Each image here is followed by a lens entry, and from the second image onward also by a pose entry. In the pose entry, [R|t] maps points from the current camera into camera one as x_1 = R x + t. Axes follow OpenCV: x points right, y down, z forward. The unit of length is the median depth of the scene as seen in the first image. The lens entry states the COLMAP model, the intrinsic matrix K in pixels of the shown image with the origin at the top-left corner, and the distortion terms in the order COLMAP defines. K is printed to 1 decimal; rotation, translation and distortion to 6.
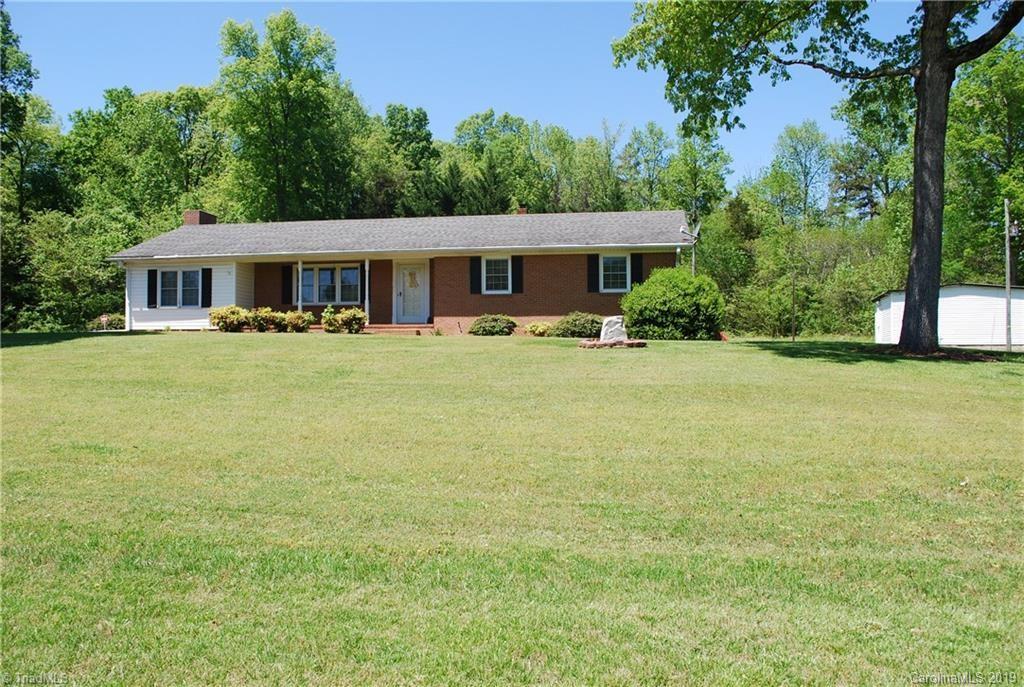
lens RADIAL K [[814.8, 0, 512.7], [0, 814.8, 350.2], [0, 0, 1]] dist [-0.082623, 0.010873]
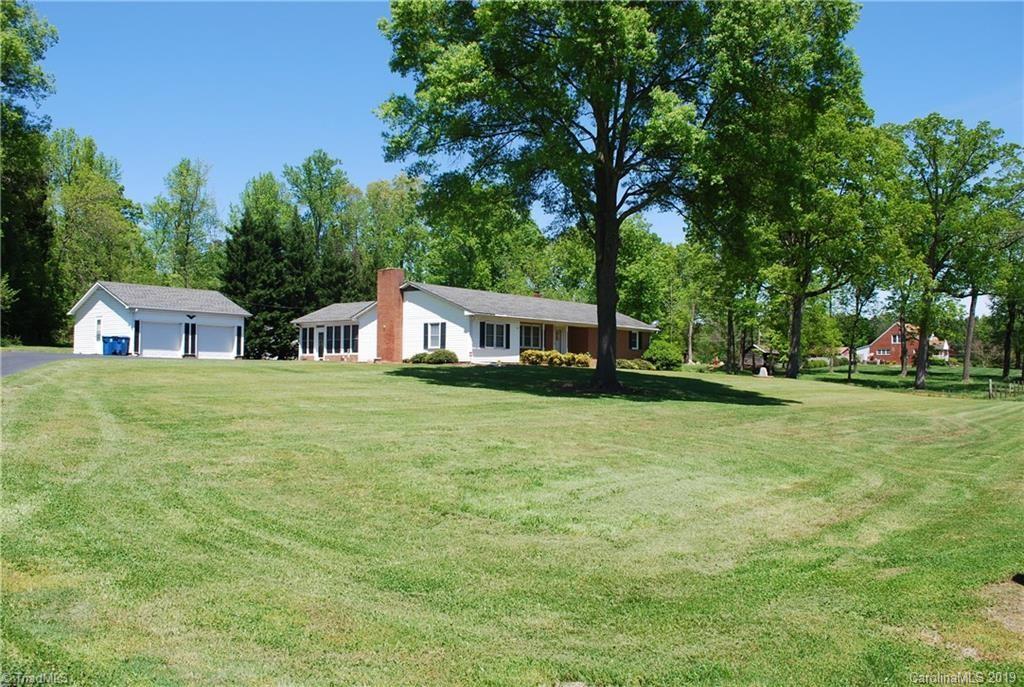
lens RADIAL K [[814.8, 0, 512.0], [0, 814.8, 344.7], [0, 0, 1]] dist [-0.082623, 0.010873]
pose [[0.497324, 0.031487, 0.866994, -1.741491], [-0.017926, 0.999501, -0.026017, -0.018993], [-0.867380, -0.002603, 0.497640, 0.192528]]
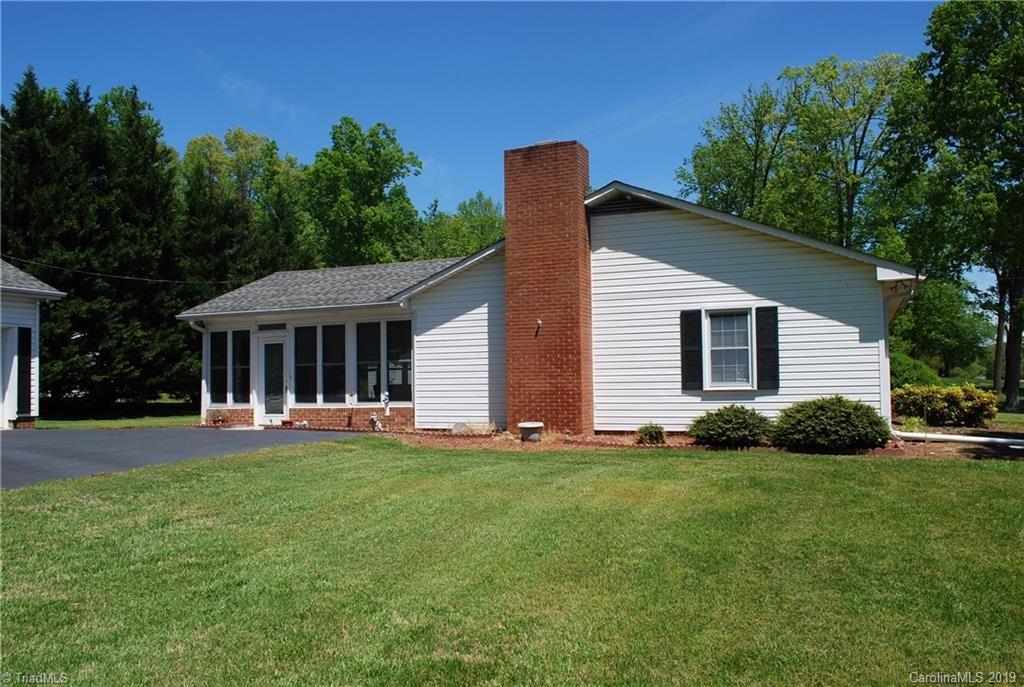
lens RADIAL K [[814.8, 0, 509.9], [0, 814.8, 344.5], [0, 0, 1]] dist [-0.082623, 0.010873]
pose [[0.259202, 0.040023, 0.964994, -0.978161], [0.003149, 0.999101, -0.042284, -0.056673], [-0.965818, 0.013999, 0.258842, 1.091989]]
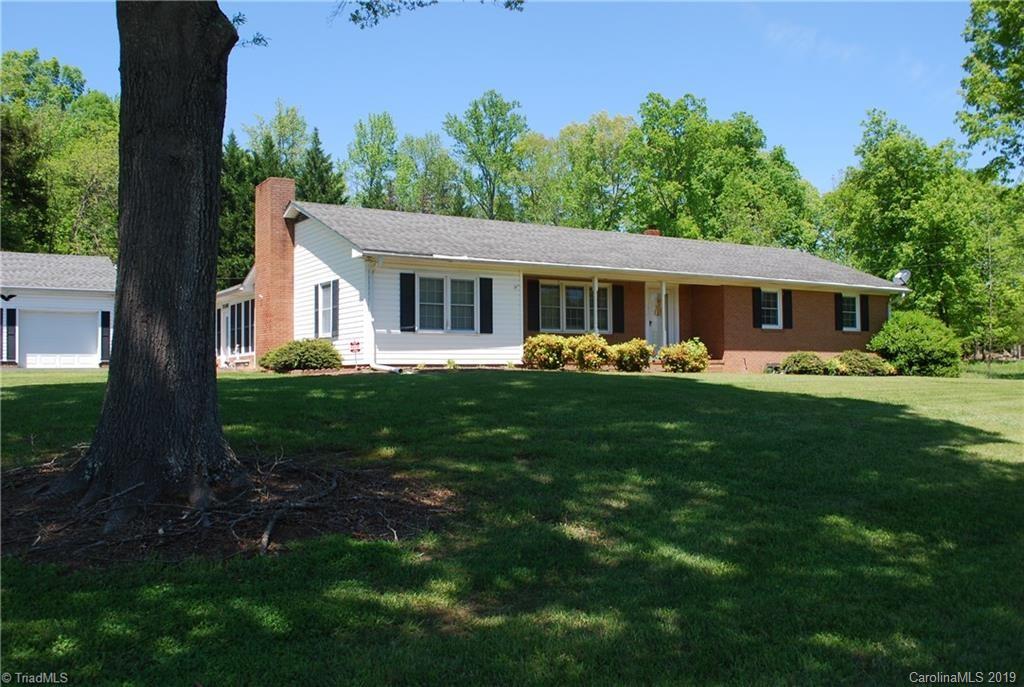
lens RADIAL K [[915.8, 0, 509.5], [0, 915.8, 350.4], [0, 0, 1]] dist [-0.075985, 0.014951]
pose [[0.758373, 0.011253, 0.651724, -0.875988], [0.000404, 0.999843, -0.017735, -0.023701], [-0.651821, 0.013713, 0.758249, 0.373483]]
